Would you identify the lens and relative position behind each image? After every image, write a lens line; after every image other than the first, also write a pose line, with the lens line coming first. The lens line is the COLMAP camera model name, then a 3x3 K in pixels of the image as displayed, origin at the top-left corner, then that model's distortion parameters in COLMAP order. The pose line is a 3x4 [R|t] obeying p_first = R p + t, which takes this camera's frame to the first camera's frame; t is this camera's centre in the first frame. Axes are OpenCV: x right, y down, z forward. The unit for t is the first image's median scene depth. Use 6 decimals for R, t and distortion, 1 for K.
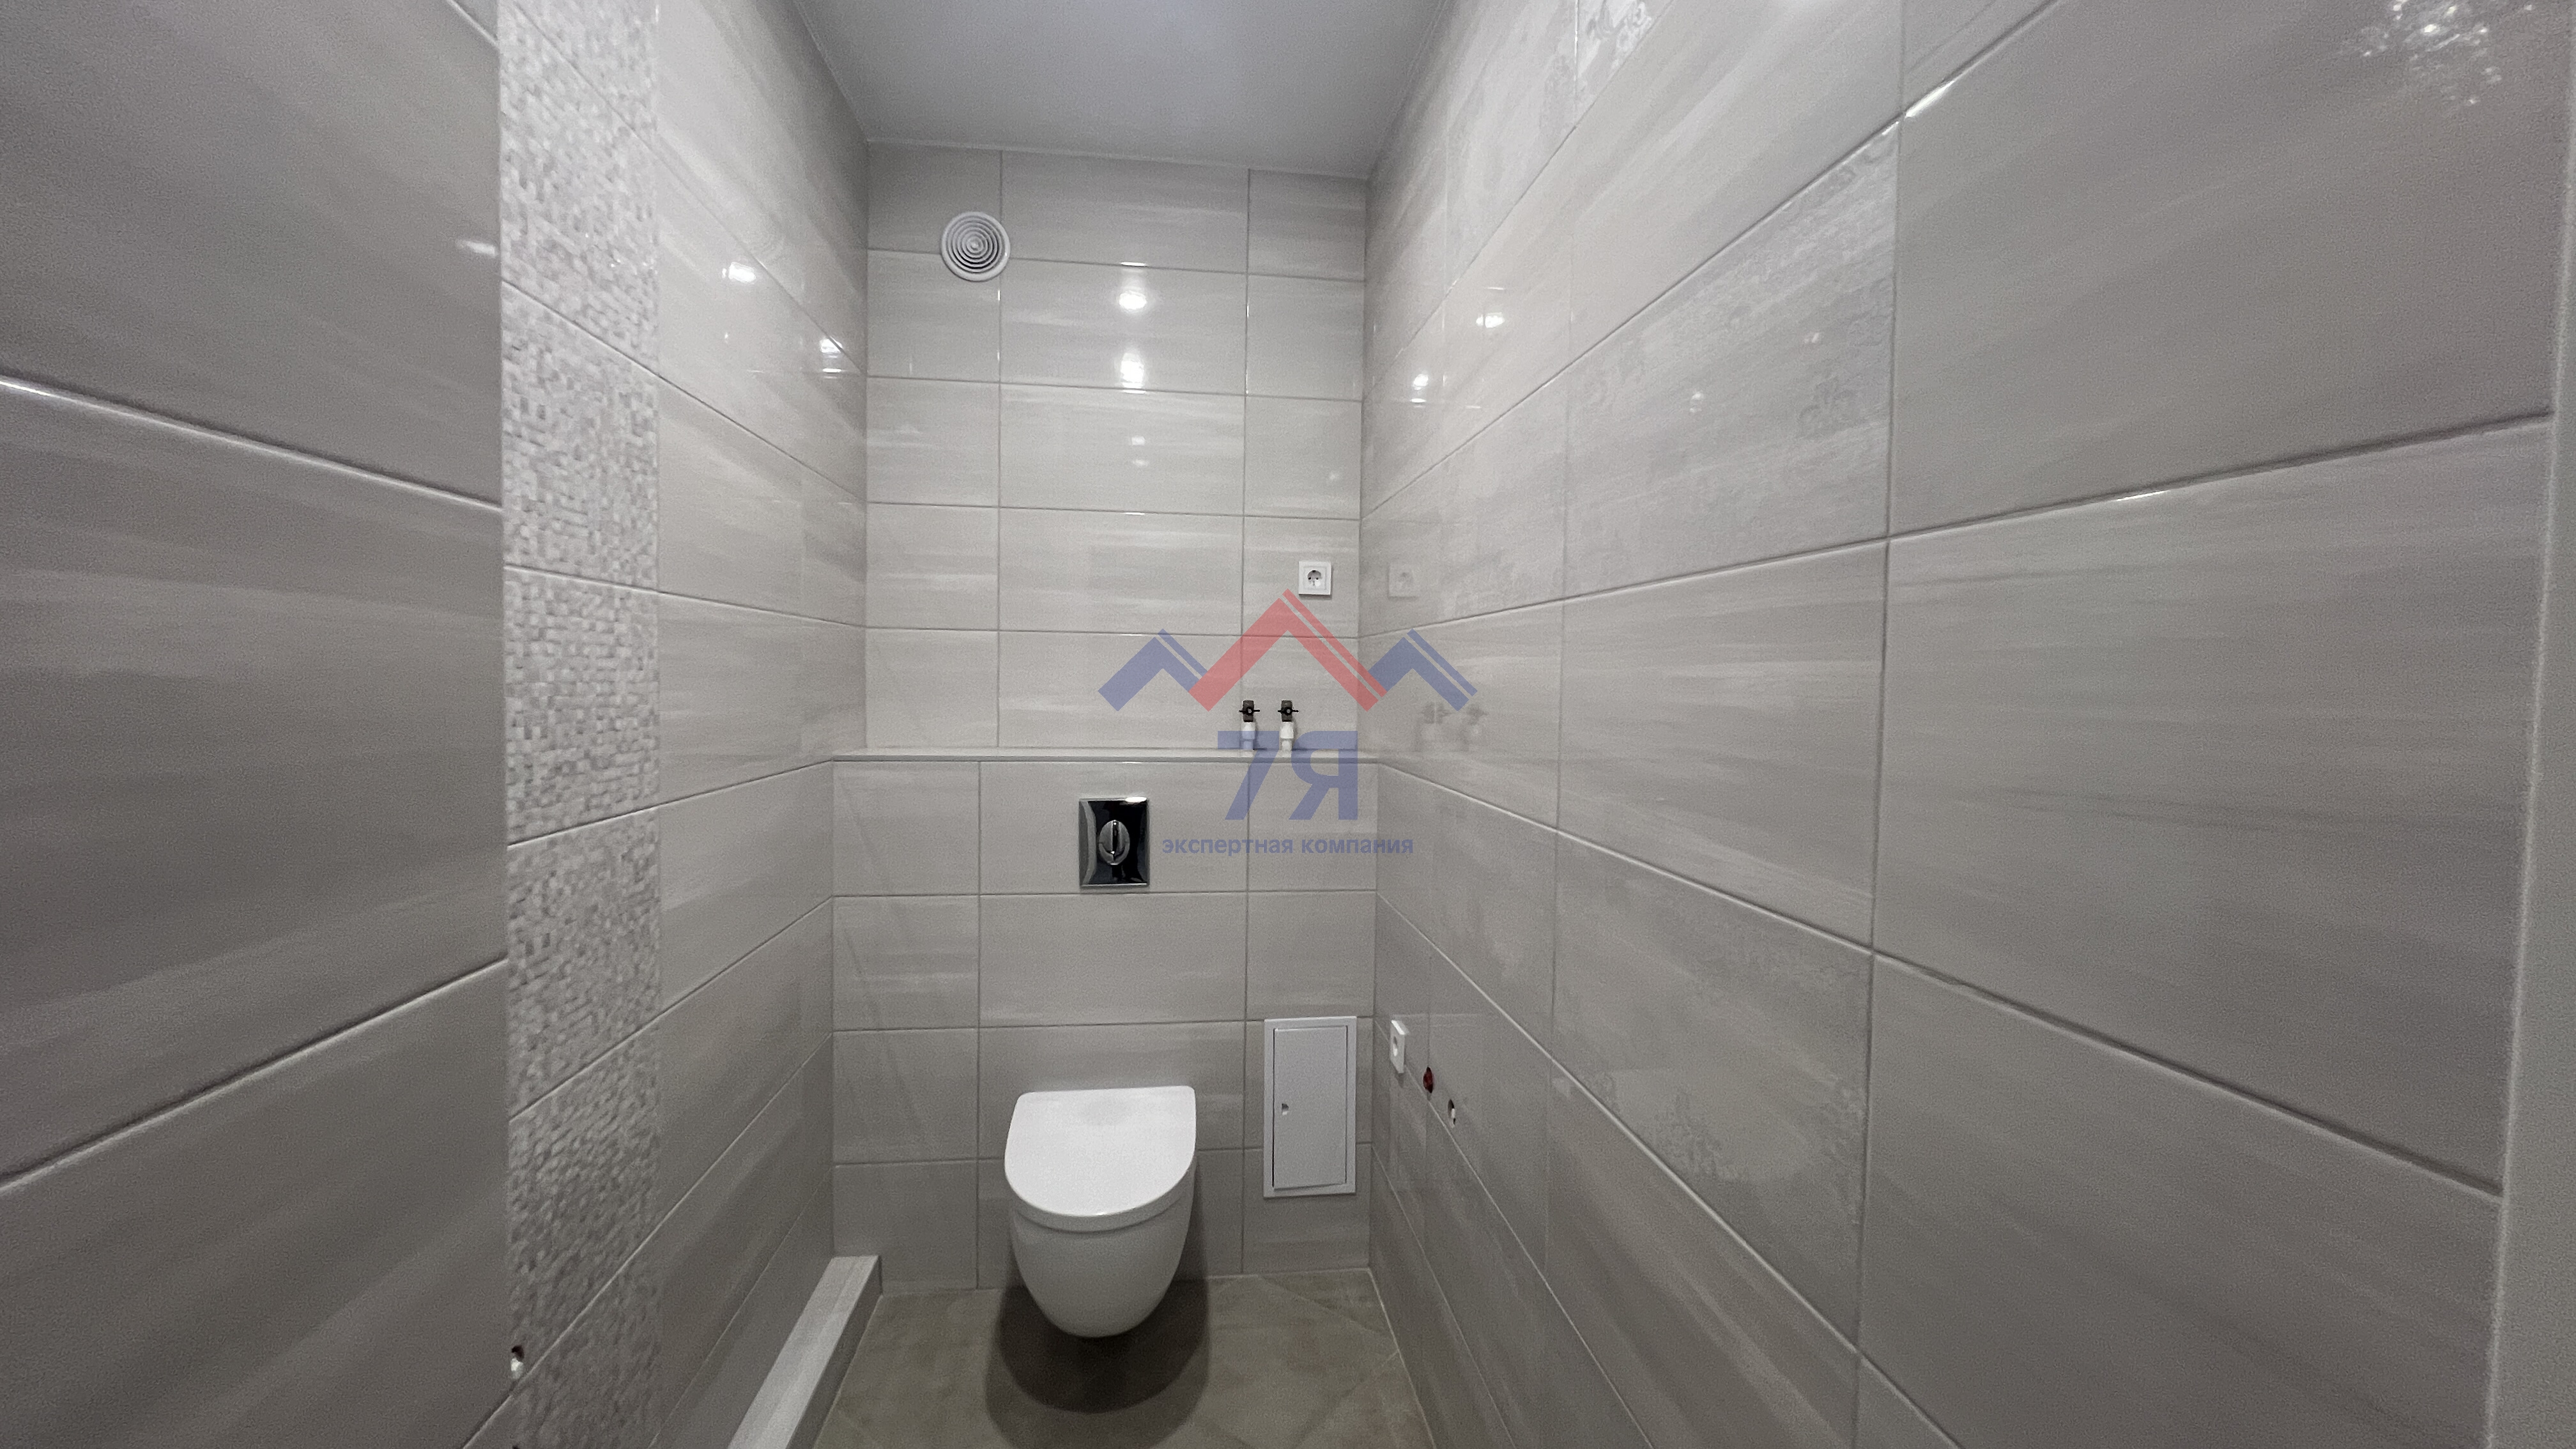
lens RADIAL K [[1039.5, 0, 1291.1], [0, 1039.5, 715.6], [0, 0, 1]] dist [0.003585, 0.000164]
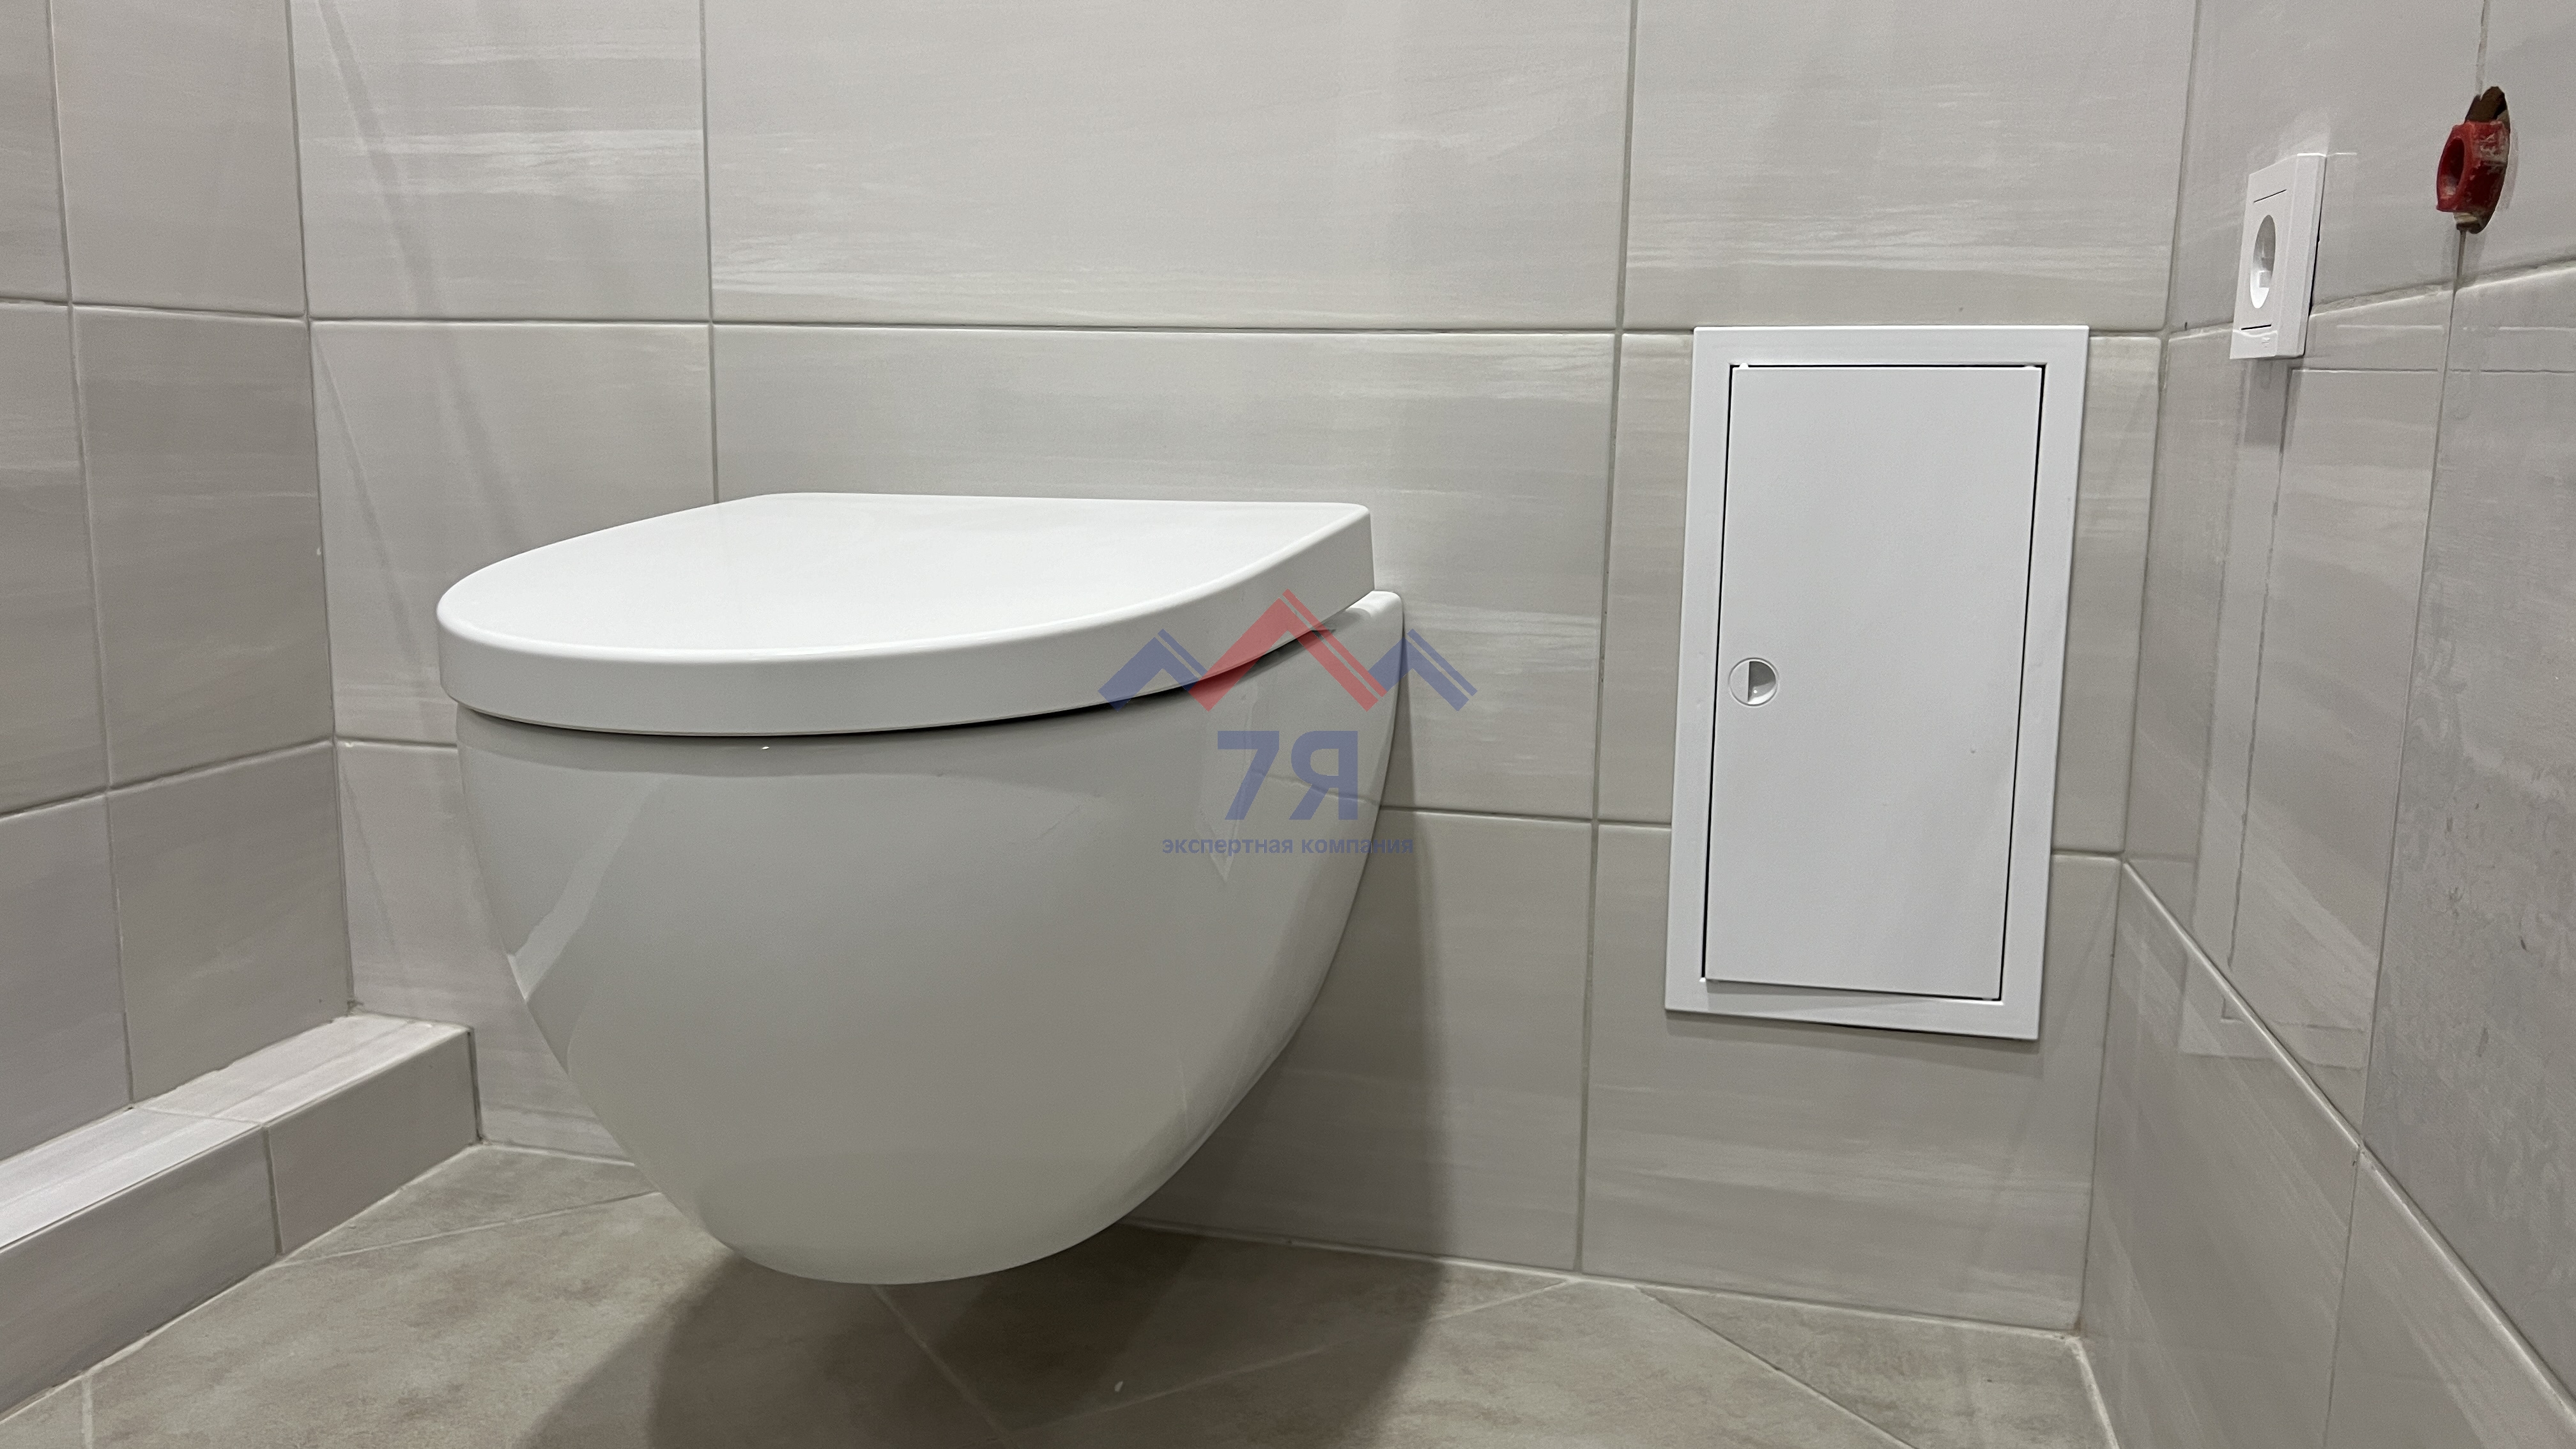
lens RADIAL K [[1976.2, 0, 1283.3], [0, 1976.2, 726.4], [0, 0, 1]] dist [0.014017, -0.001270]
pose [[0.933662, 0.057417, -0.353523, 0.057527], [-0.016168, 0.992817, 0.118549, 0.334439], [0.357790, -0.104969, 0.927883, 0.505092]]
